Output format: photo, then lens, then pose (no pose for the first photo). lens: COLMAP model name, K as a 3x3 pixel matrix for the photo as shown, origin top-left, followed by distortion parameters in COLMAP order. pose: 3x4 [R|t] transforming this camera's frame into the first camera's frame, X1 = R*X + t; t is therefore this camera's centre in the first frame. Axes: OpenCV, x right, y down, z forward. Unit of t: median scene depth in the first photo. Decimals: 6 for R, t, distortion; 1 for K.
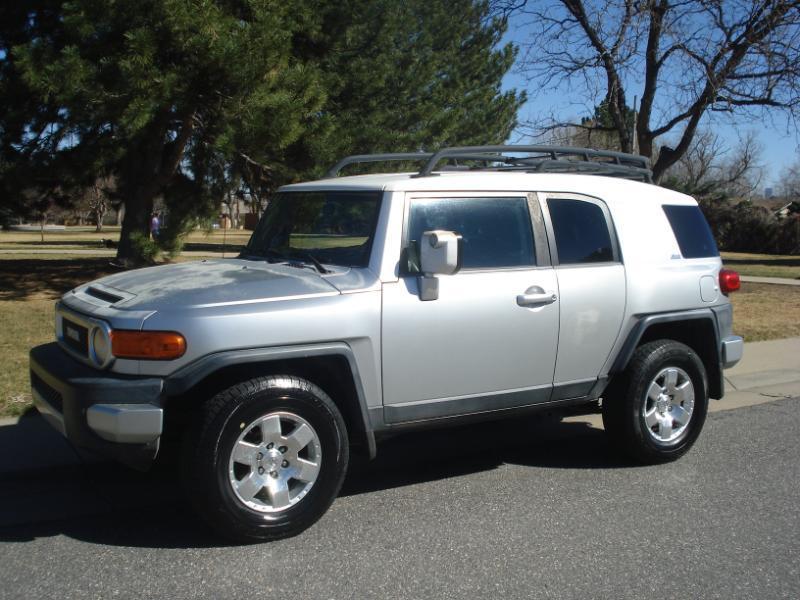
lens RADIAL K [[937.5, 0, 403.7], [0, 937.5, 304.5], [0, 0, 1]] dist [-0.116390, 0.000000]
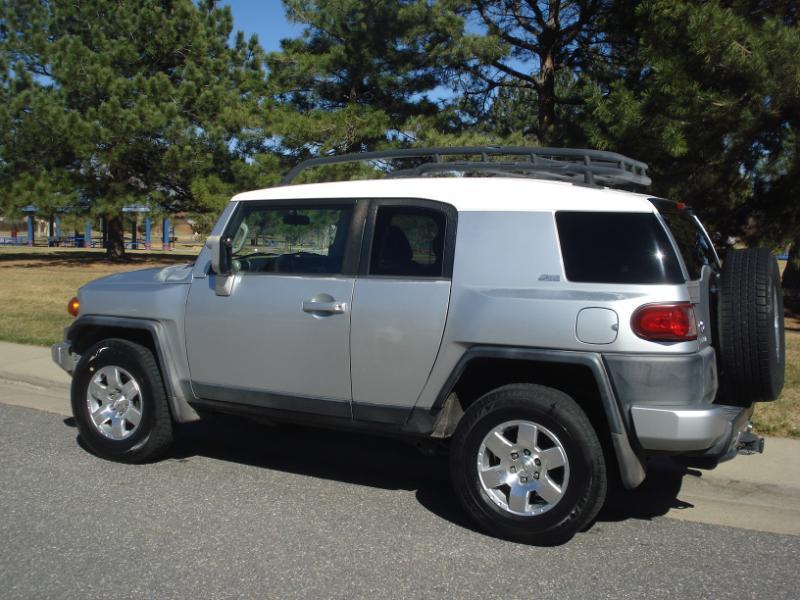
lens RADIAL K [[937.5, 0, 417.0], [0, 937.5, 312.1], [0, 0, 1]] dist [-0.116390, 0.000000]
pose [[0.470534, 0.077626, -0.878961, 1.139616], [-0.105172, 0.993956, 0.031480, -0.045093], [0.876092, 0.077630, 0.475854, 0.675638]]
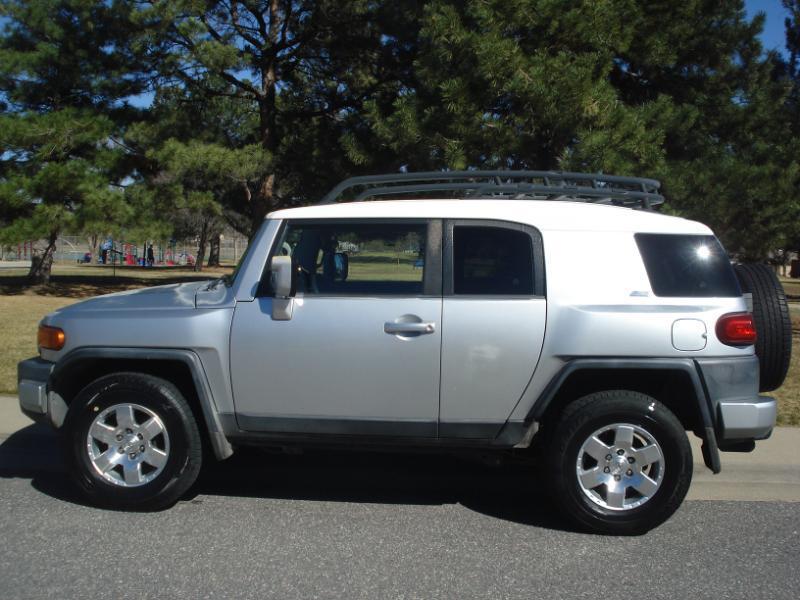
lens RADIAL K [[937.5, 0, 402.2], [0, 937.5, 305.1], [0, 0, 1]] dist [-0.116390, 0.000000]
pose [[0.793360, 0.044573, -0.607118, 0.789344], [-0.072744, 0.997111, -0.021854, -0.008220], [0.604391, 0.061503, 0.794311, 0.242041]]
